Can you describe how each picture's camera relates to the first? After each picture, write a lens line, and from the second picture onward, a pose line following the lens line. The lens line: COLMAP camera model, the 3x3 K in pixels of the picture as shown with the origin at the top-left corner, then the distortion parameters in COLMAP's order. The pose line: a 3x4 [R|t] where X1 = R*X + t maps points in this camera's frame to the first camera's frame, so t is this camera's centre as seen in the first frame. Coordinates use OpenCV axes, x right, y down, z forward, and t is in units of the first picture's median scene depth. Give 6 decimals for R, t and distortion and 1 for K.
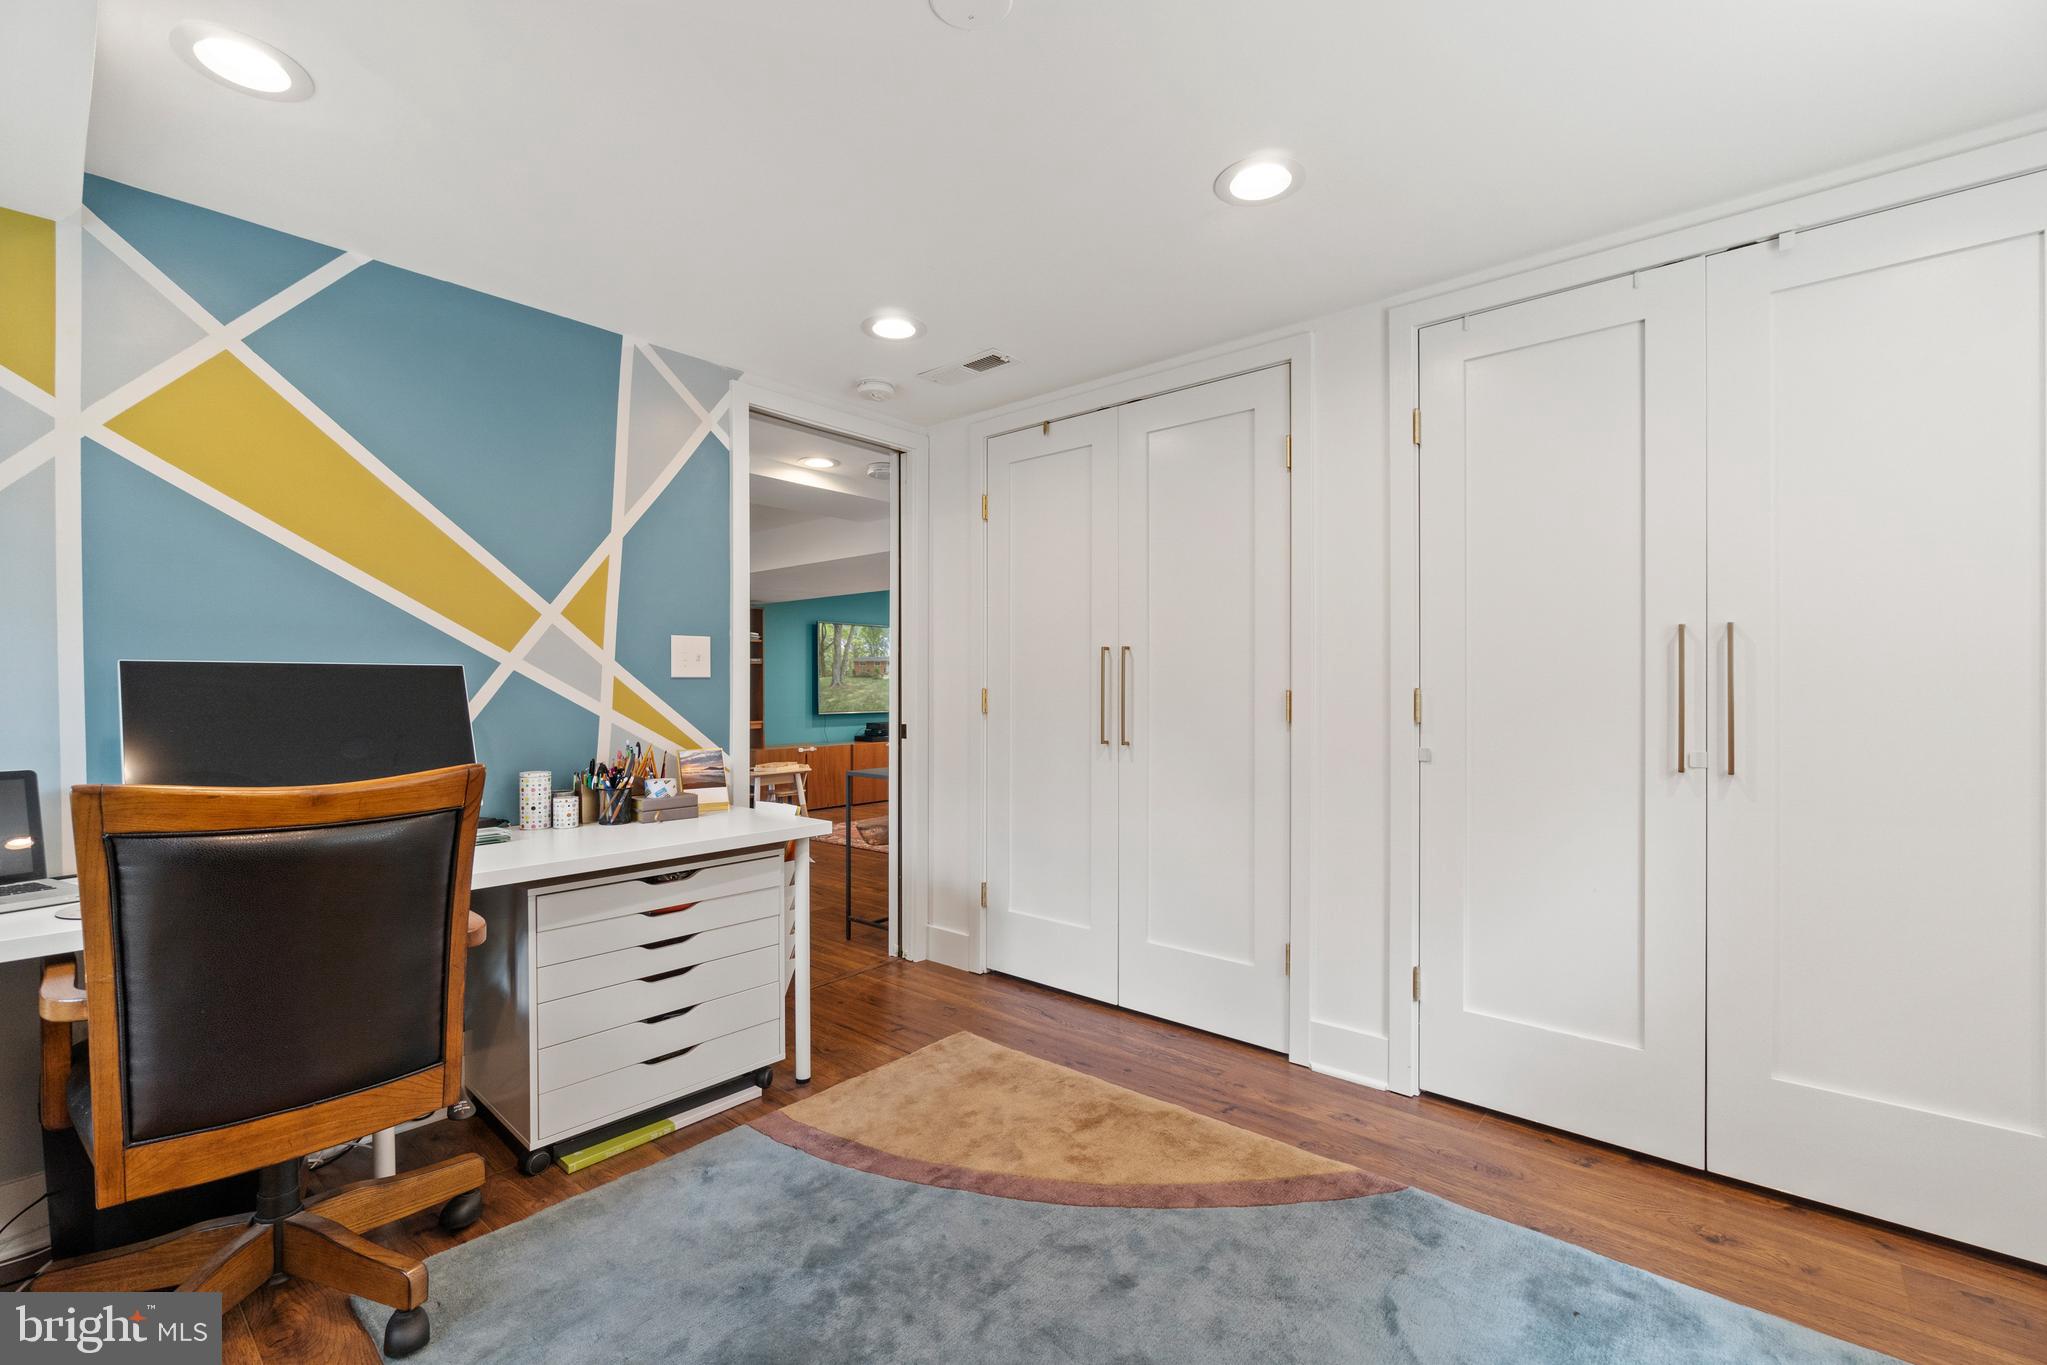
lens RADIAL K [[884.9, 0, 1014.6], [0, 884.9, 683.4], [0, 0, 1]] dist [-0.000330, 0.000103]
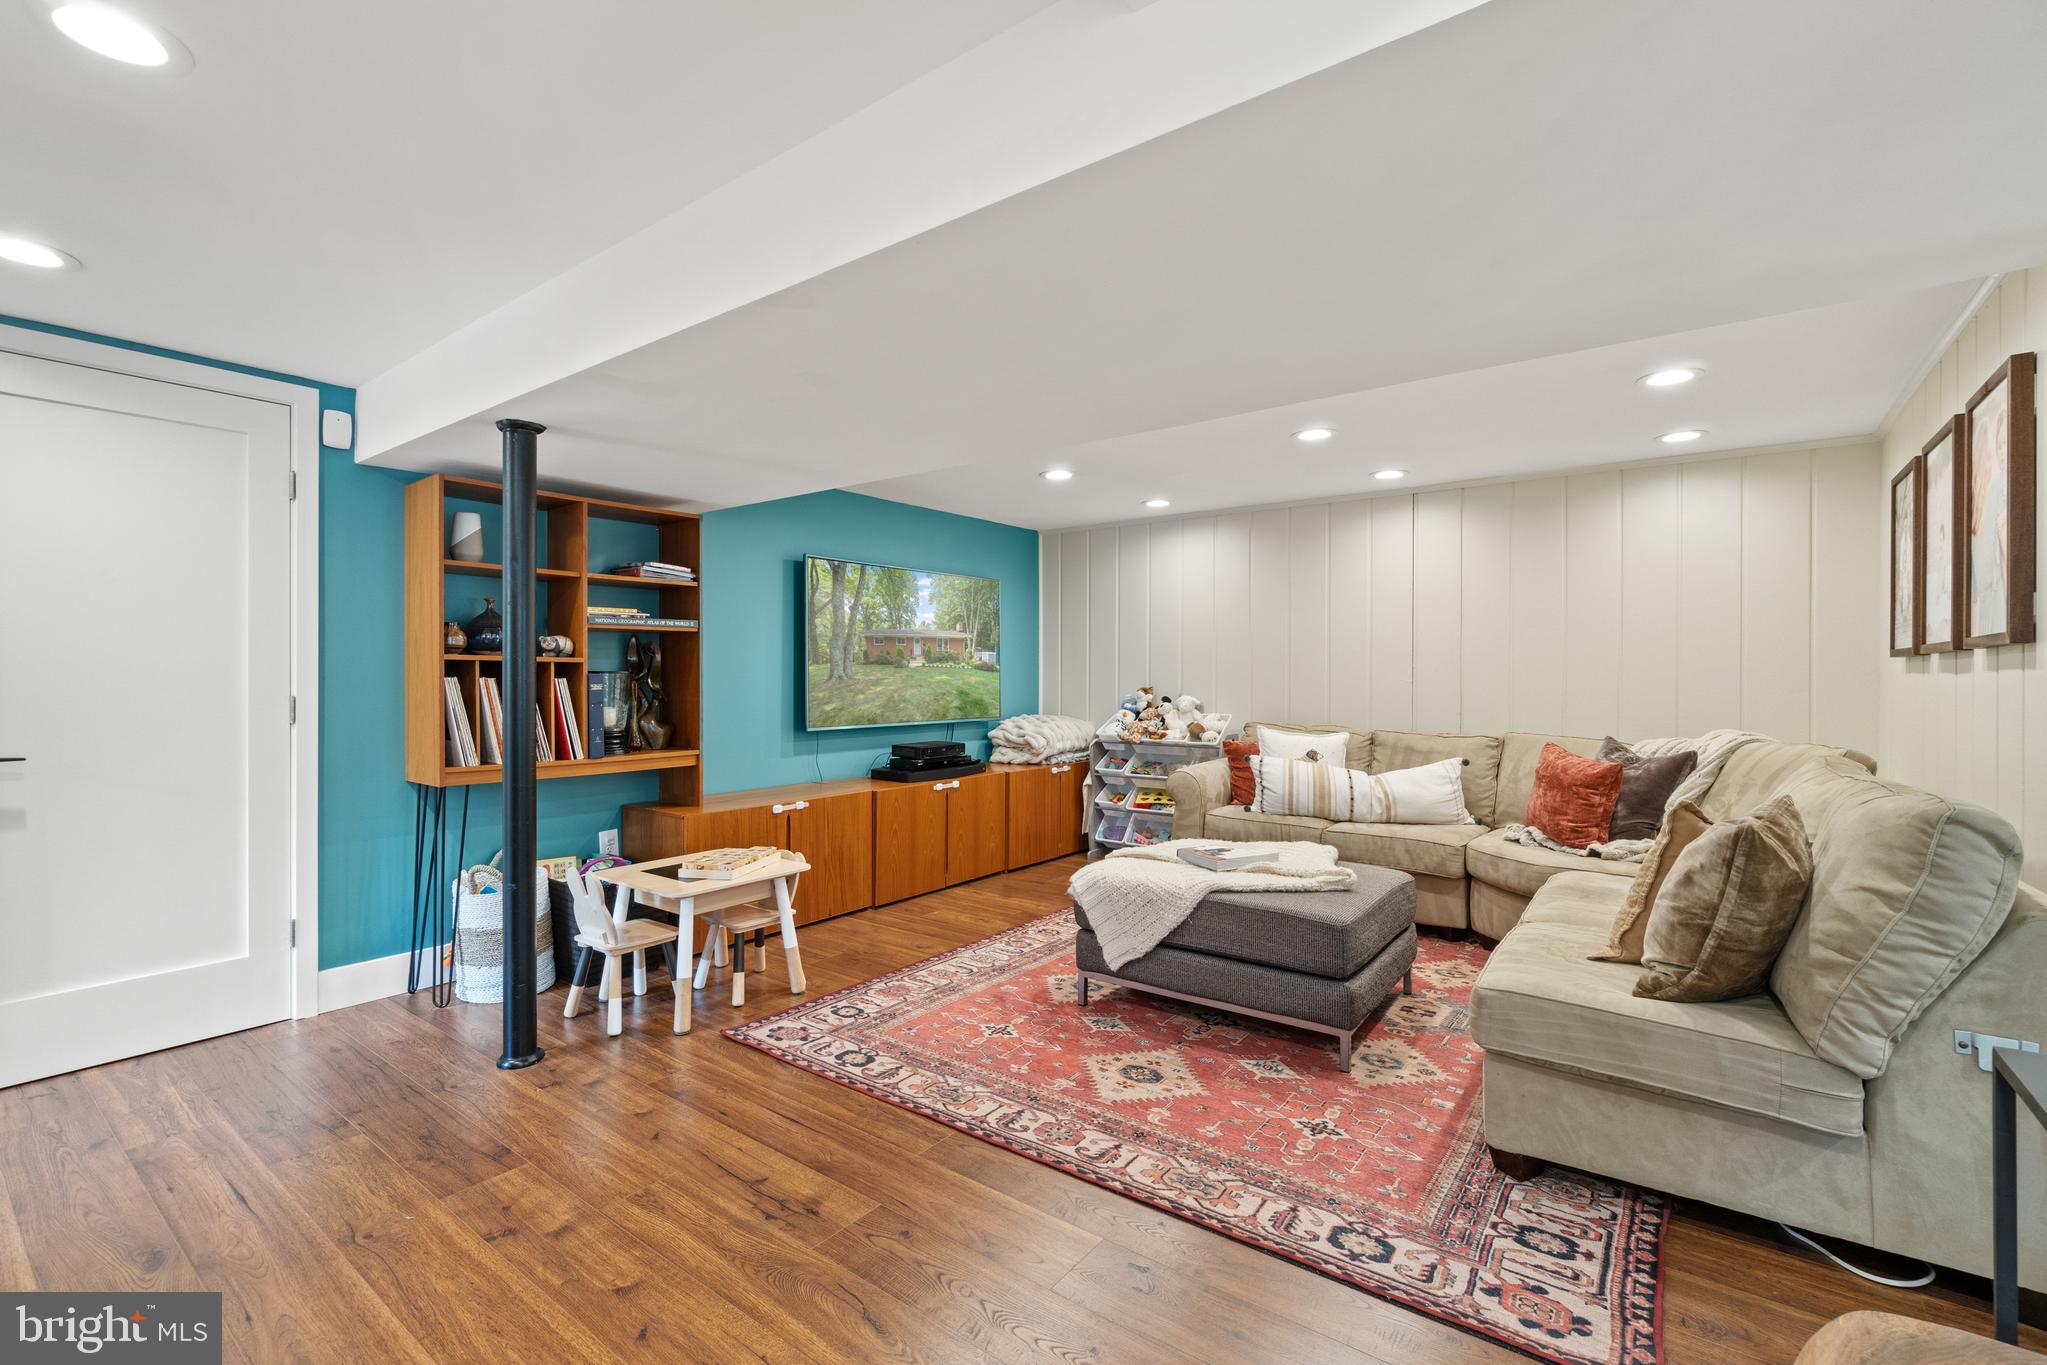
lens RADIAL K [[884.9, 0, 1014.6], [0, 884.9, 683.4], [0, 0, 1]] dist [-0.000330, 0.000103]
pose [[0.998278, -0.000297, 0.058660, -0.125526], [-0.000263, 0.999954, 0.009552, -0.000118], [-0.058660, -0.009551, 0.998232, 0.451293]]
